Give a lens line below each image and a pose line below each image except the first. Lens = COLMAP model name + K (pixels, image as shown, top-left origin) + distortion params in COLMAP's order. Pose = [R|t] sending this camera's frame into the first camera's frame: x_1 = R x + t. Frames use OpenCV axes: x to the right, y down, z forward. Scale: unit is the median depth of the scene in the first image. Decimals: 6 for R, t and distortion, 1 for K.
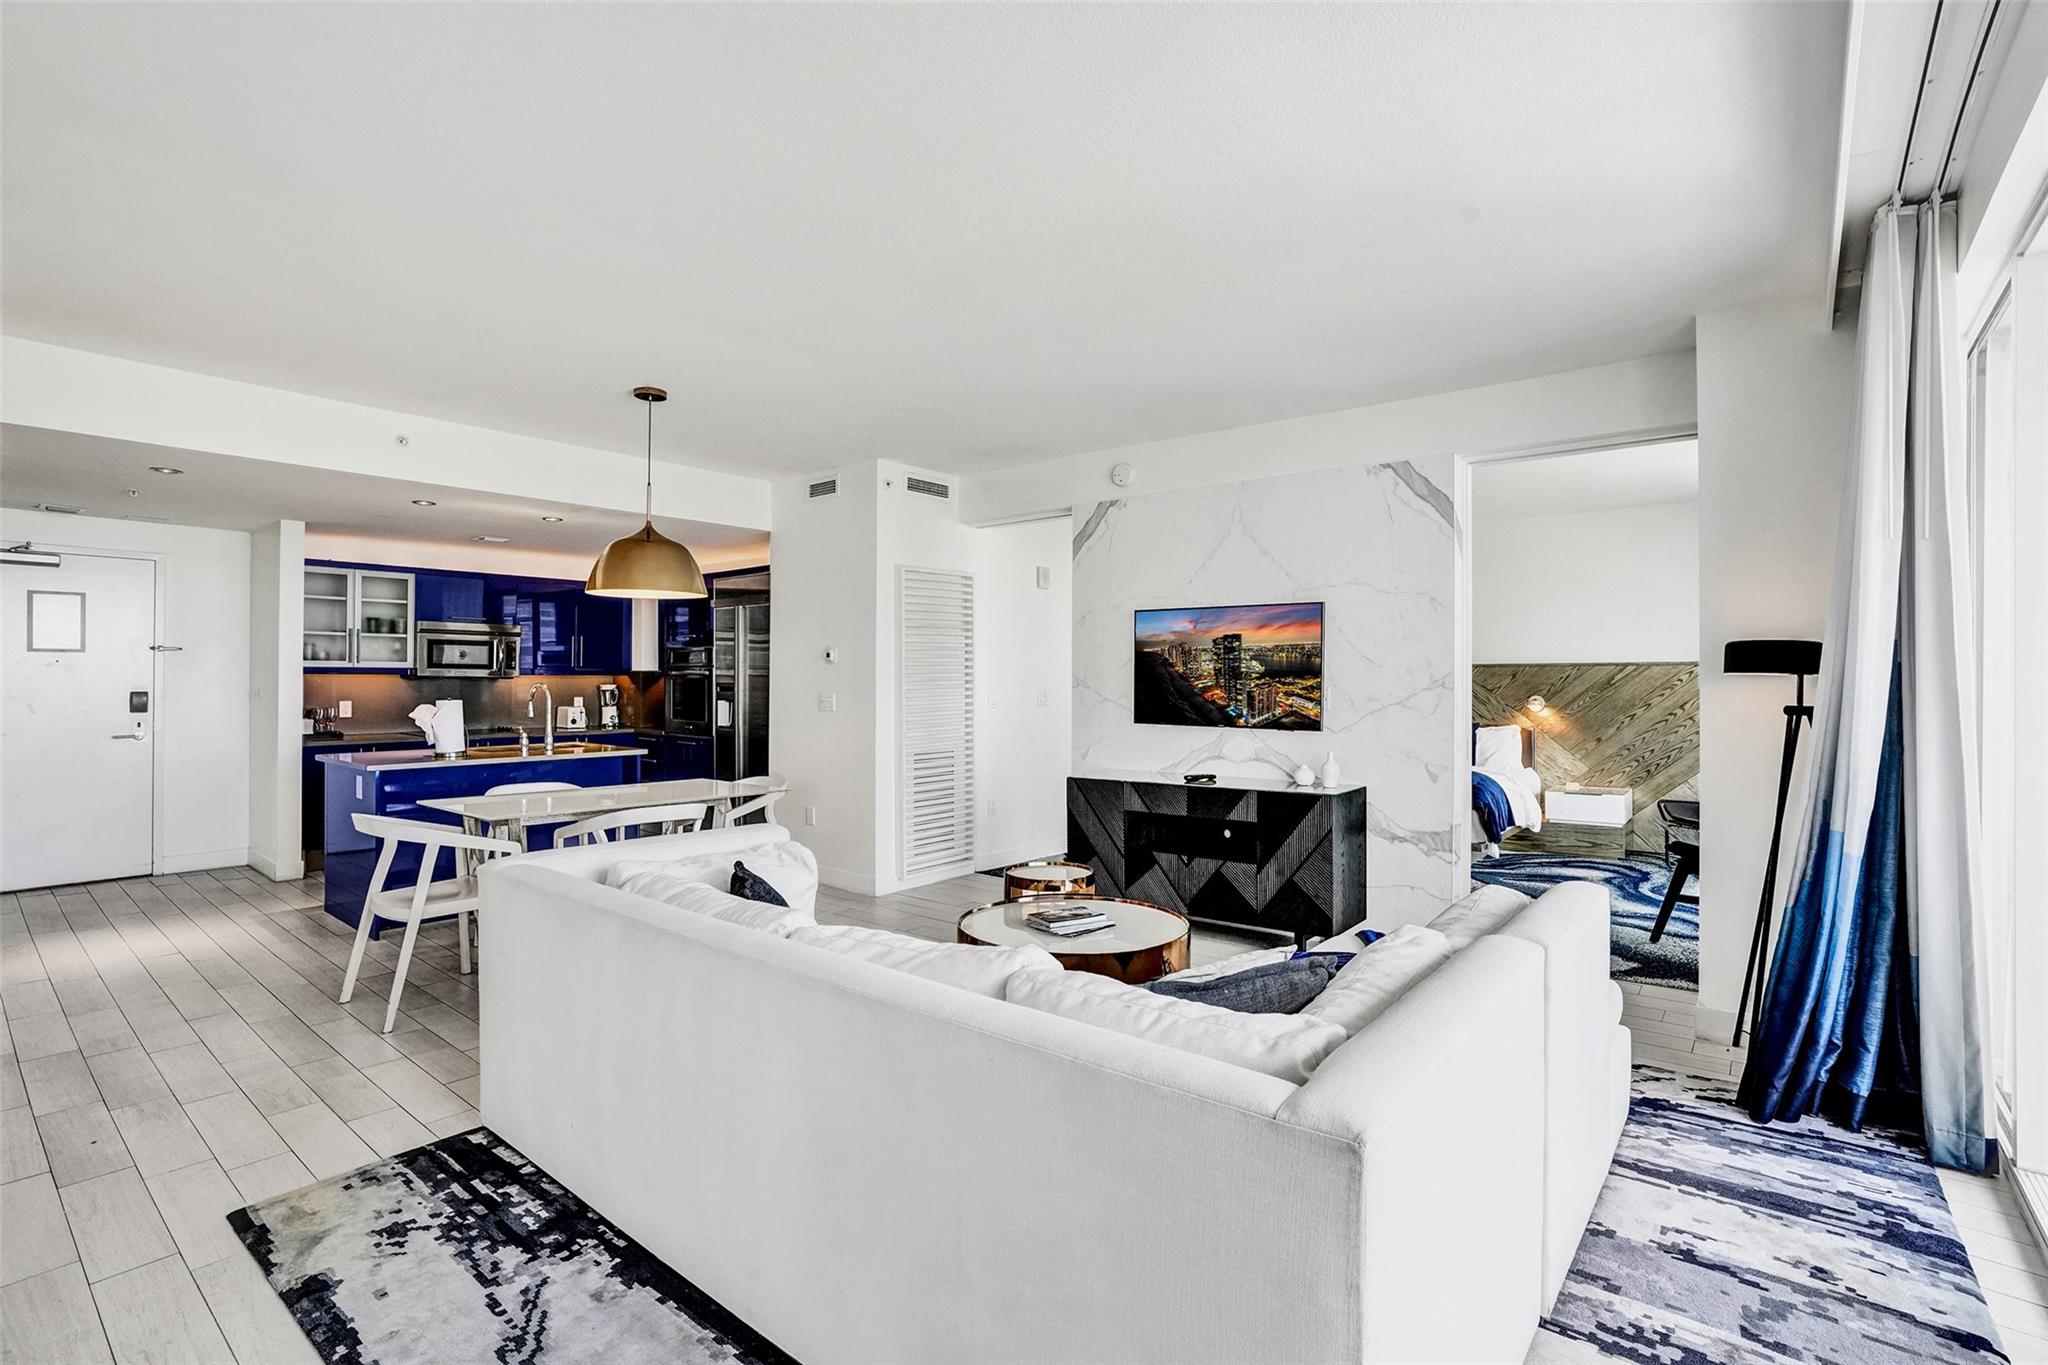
lens RADIAL K [[936.4, 0, 1018.1], [0, 936.4, 675.4], [0, 0, 1]] dist [-0.046523, 0.015953]
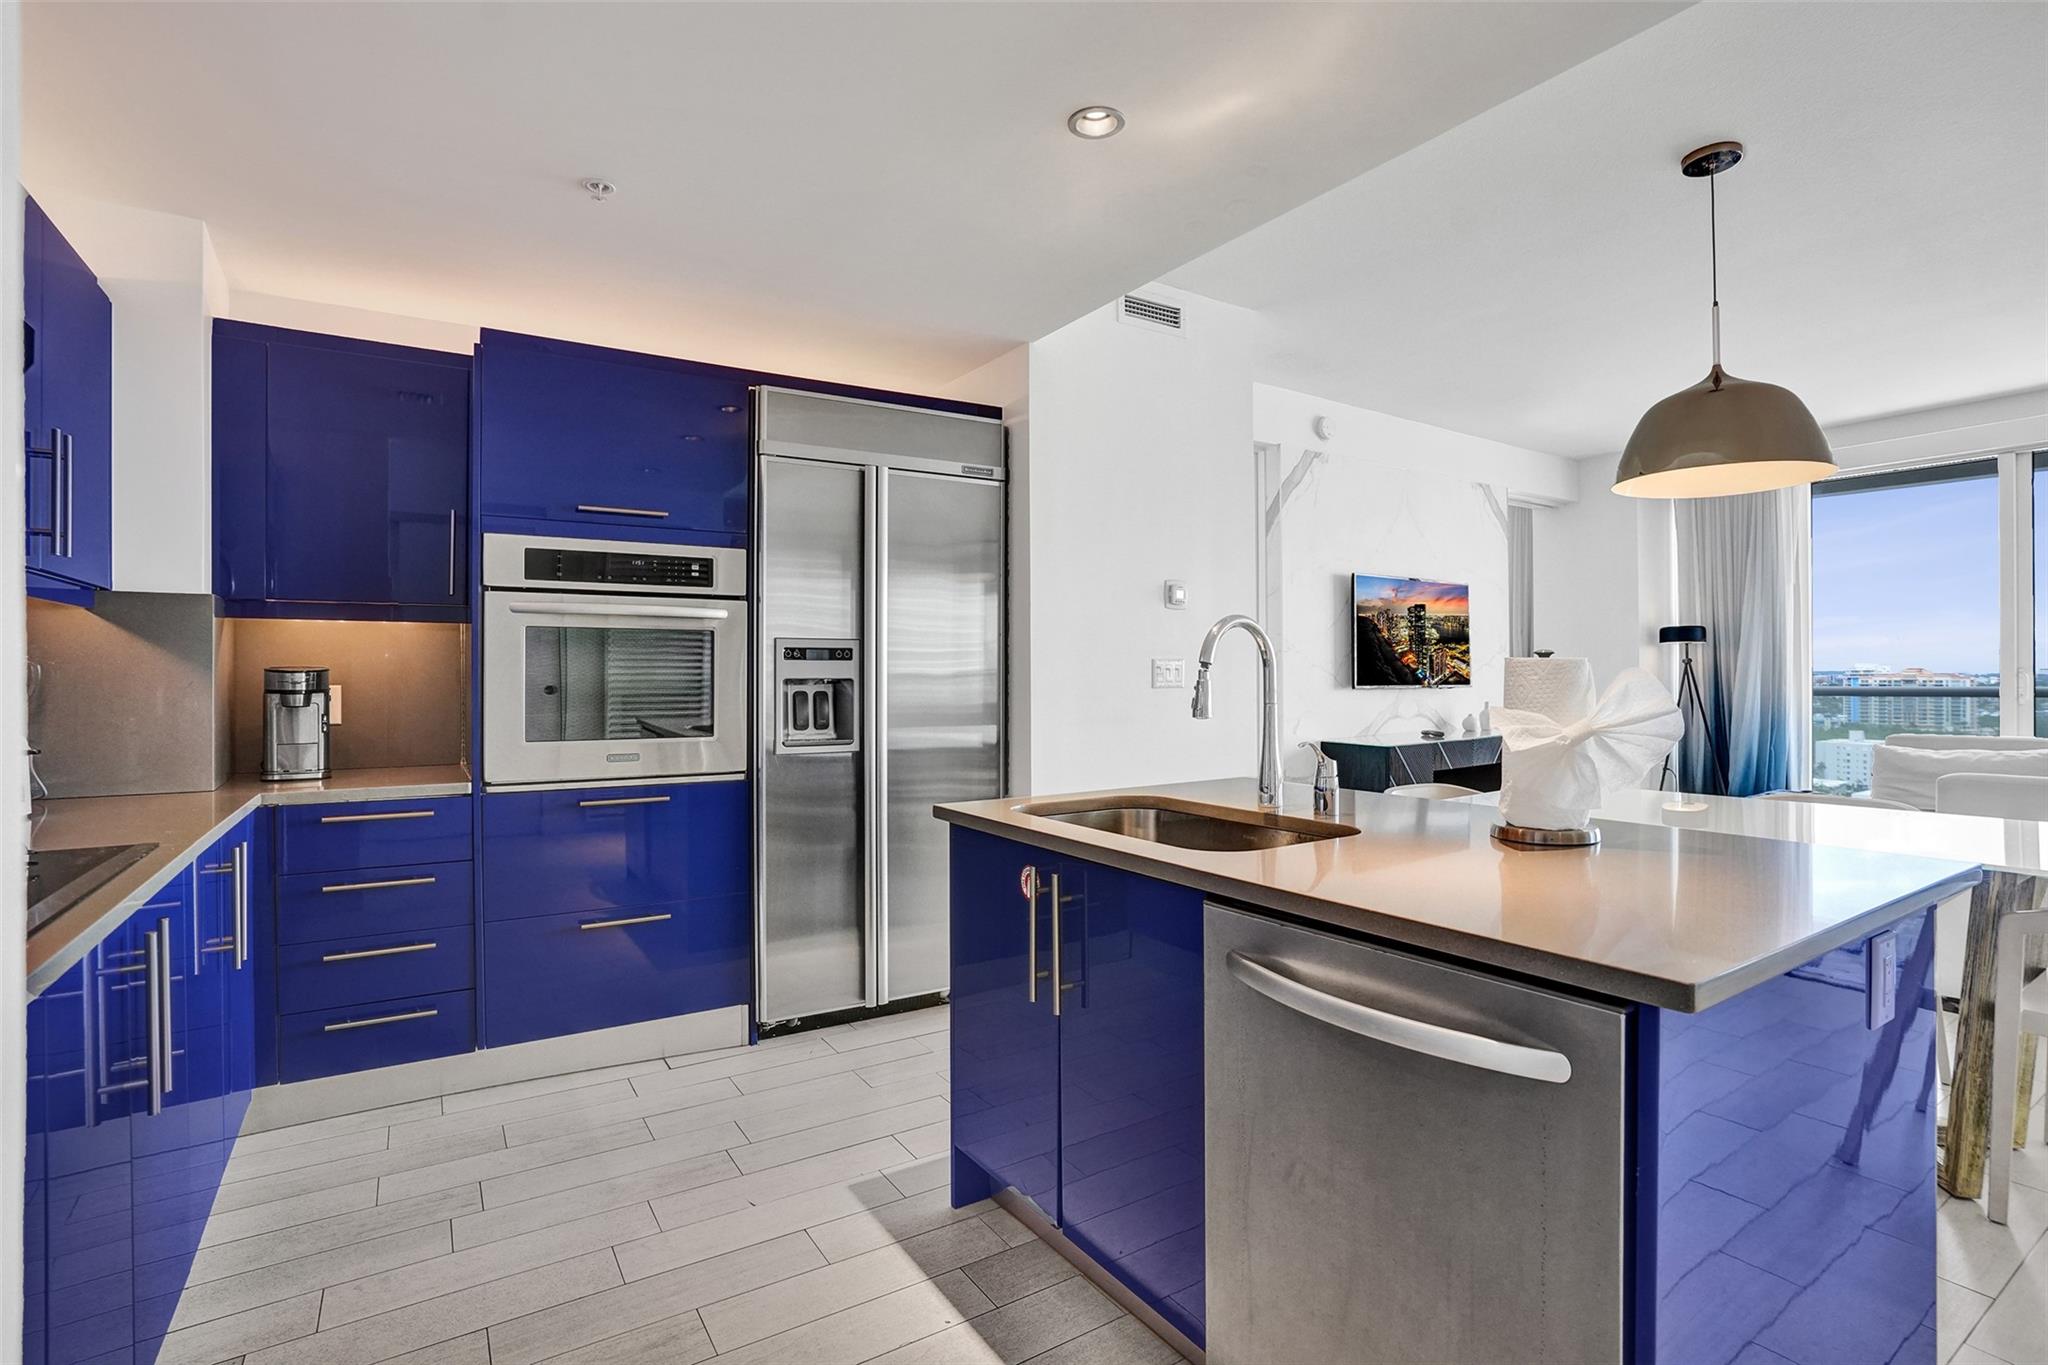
lens RADIAL K [[978.4, 0, 1036.5], [0, 978.4, 688.9], [0, 0, 1]] dist [-0.057361, 0.018051]
pose [[0.290471, -0.016207, 0.956747, -0.921297], [0.007632, 0.999864, 0.014620, 0.033262], [-0.956853, 0.003055, 0.290555, 1.005453]]
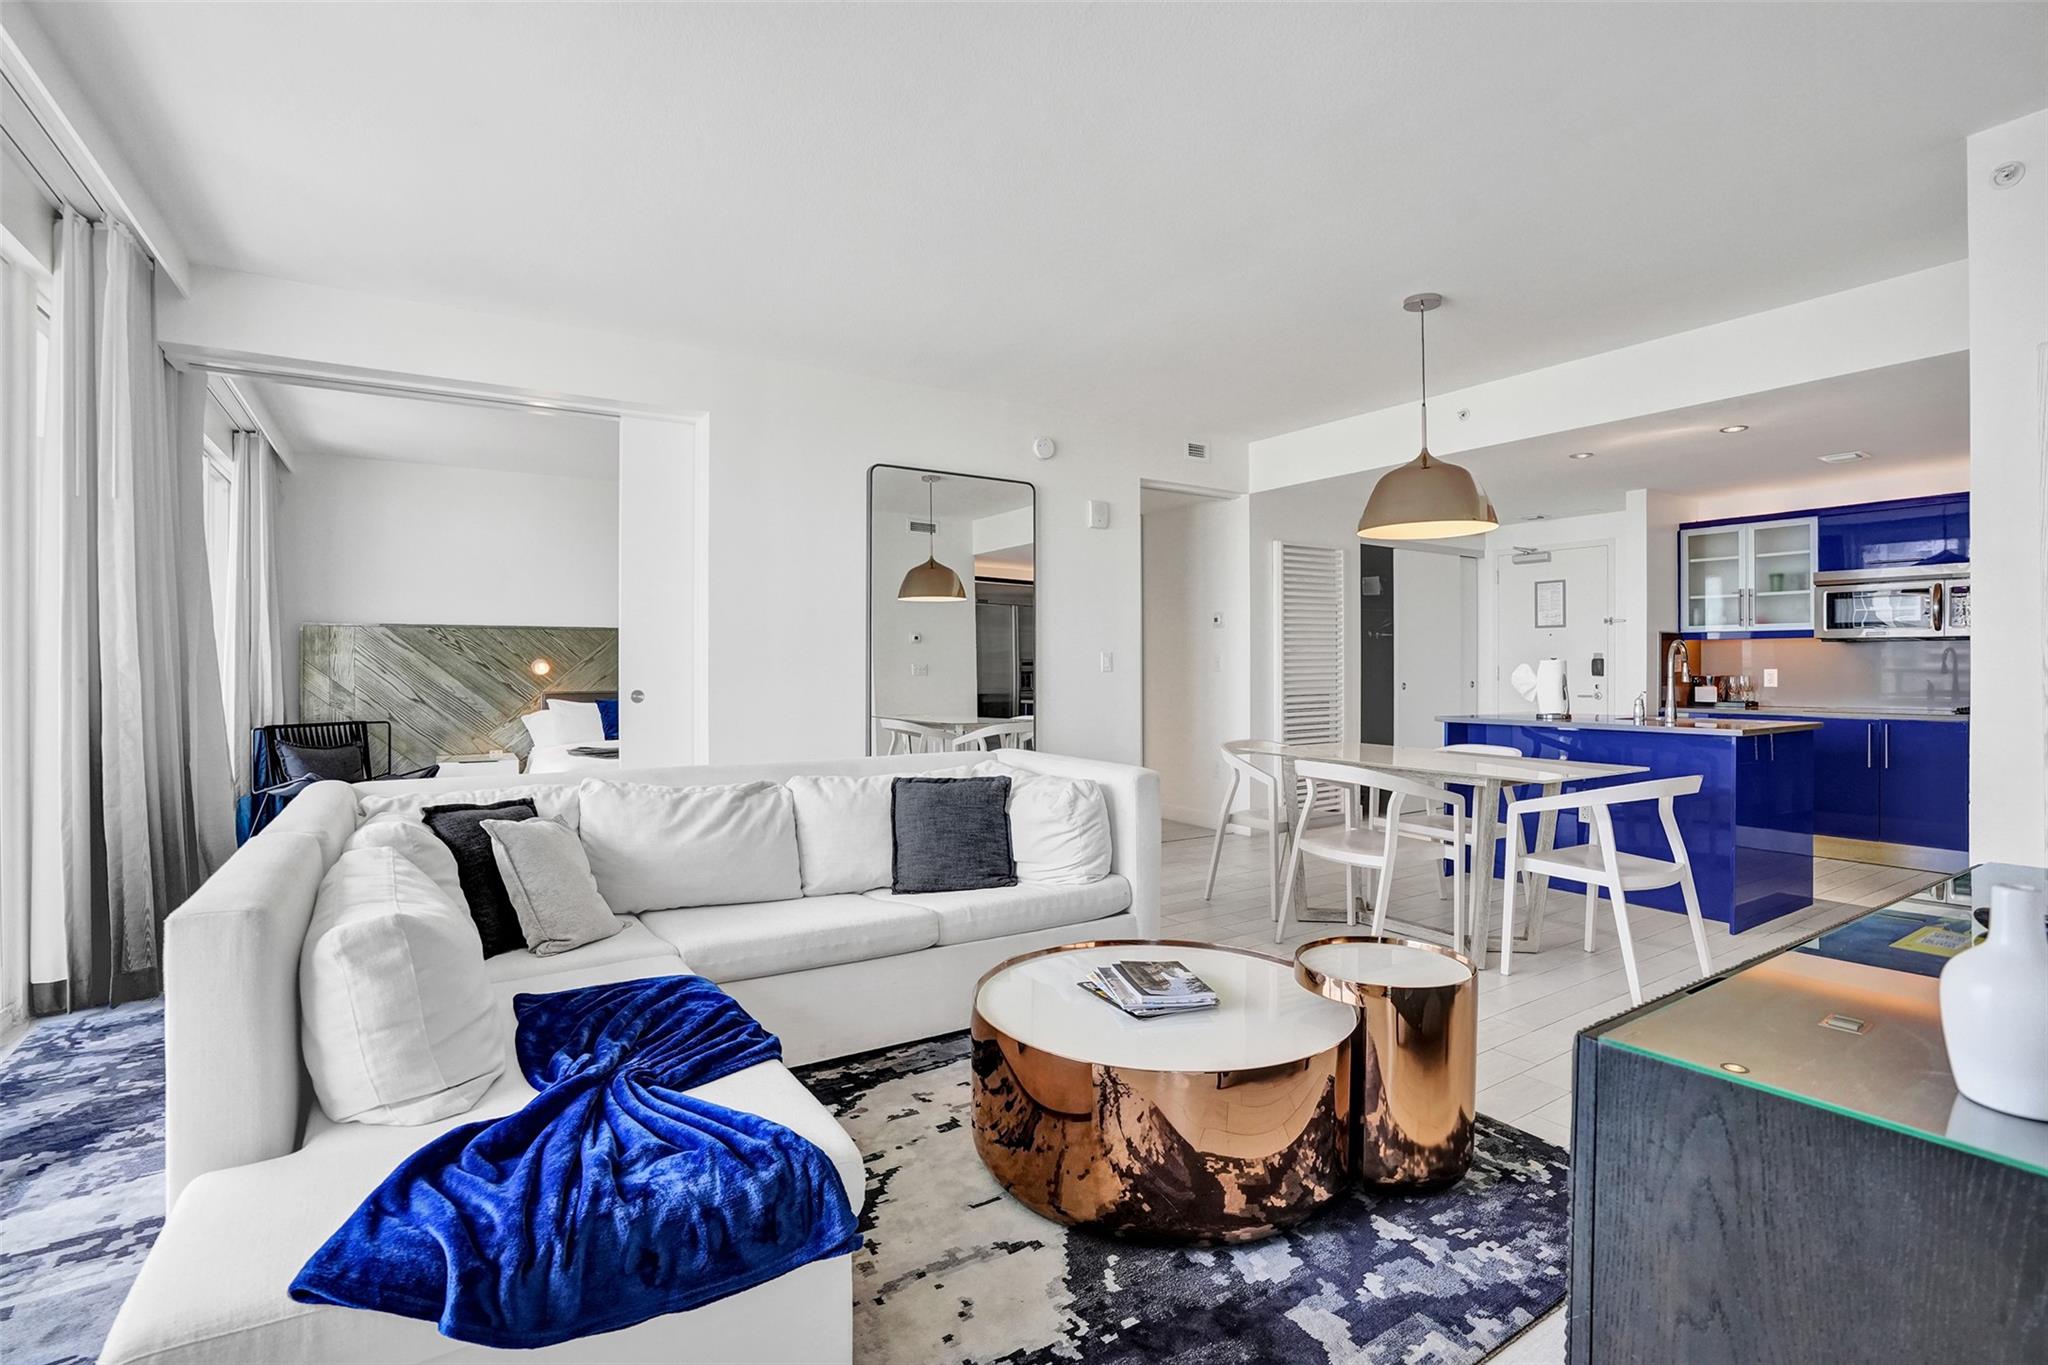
lens RADIAL K [[936.4, 0, 1041.8], [0, 936.4, 666.9], [0, 0, 1]] dist [-0.046523, 0.015953]
pose [[-0.282943, -0.003927, -0.959129, 0.437413], [0.002922, 0.999983, -0.004956, 0.036678], [0.959132, -0.004205, -0.282927, 0.729185]]
